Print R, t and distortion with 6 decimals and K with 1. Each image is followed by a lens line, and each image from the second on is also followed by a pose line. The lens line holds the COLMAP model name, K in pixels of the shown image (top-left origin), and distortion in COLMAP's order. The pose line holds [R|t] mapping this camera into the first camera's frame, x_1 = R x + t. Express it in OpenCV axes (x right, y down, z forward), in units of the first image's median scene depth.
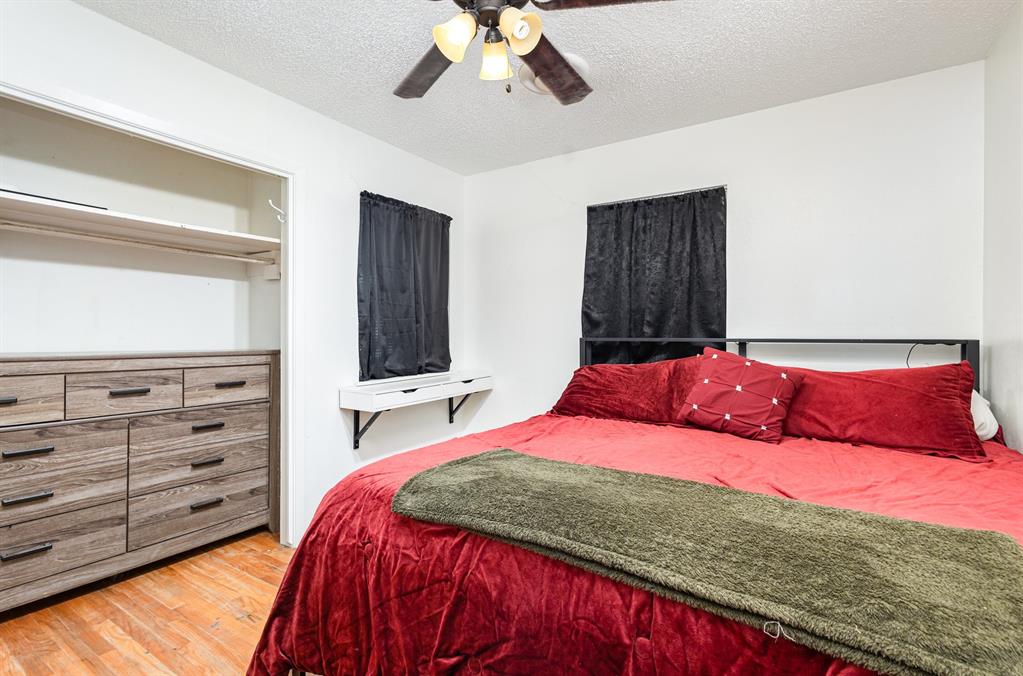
lens RADIAL K [[482.4, 0, 509.6], [0, 482.4, 337.1], [0, 0, 1]] dist [0.003852, 0.000145]
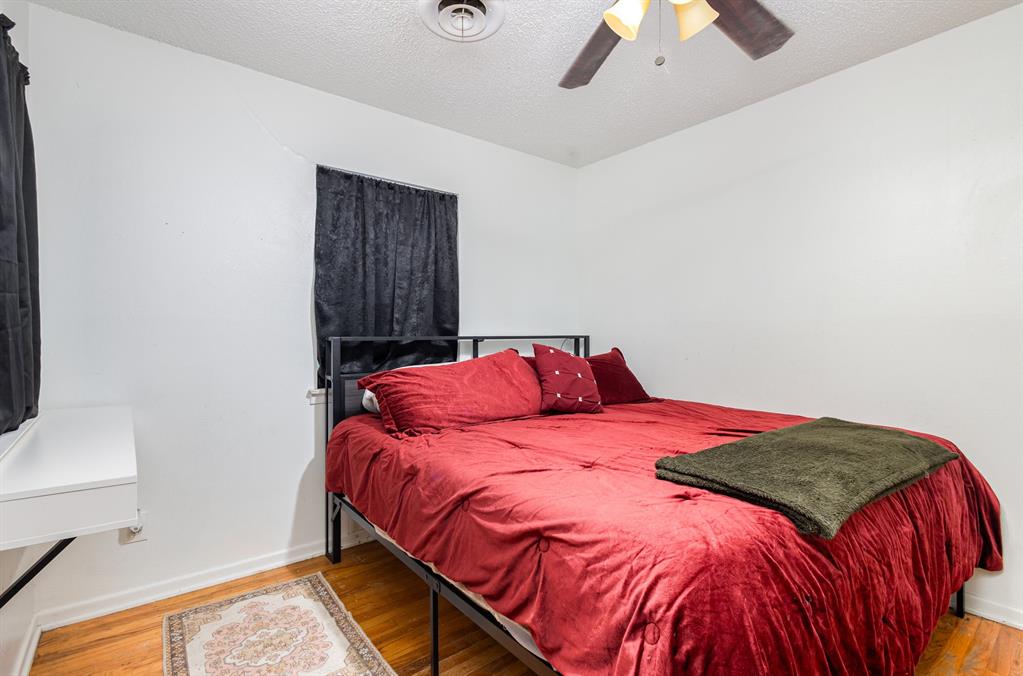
lens RADIAL K [[482.4, 0, 510.1], [0, 482.4, 336.2], [0, 0, 1]] dist [0.003852, 0.000145]
pose [[0.321224, -0.008143, 0.946968, -0.512315], [0.006999, 0.999956, 0.006225, -0.003105], [-0.946977, 0.004628, 0.321267, 0.515699]]
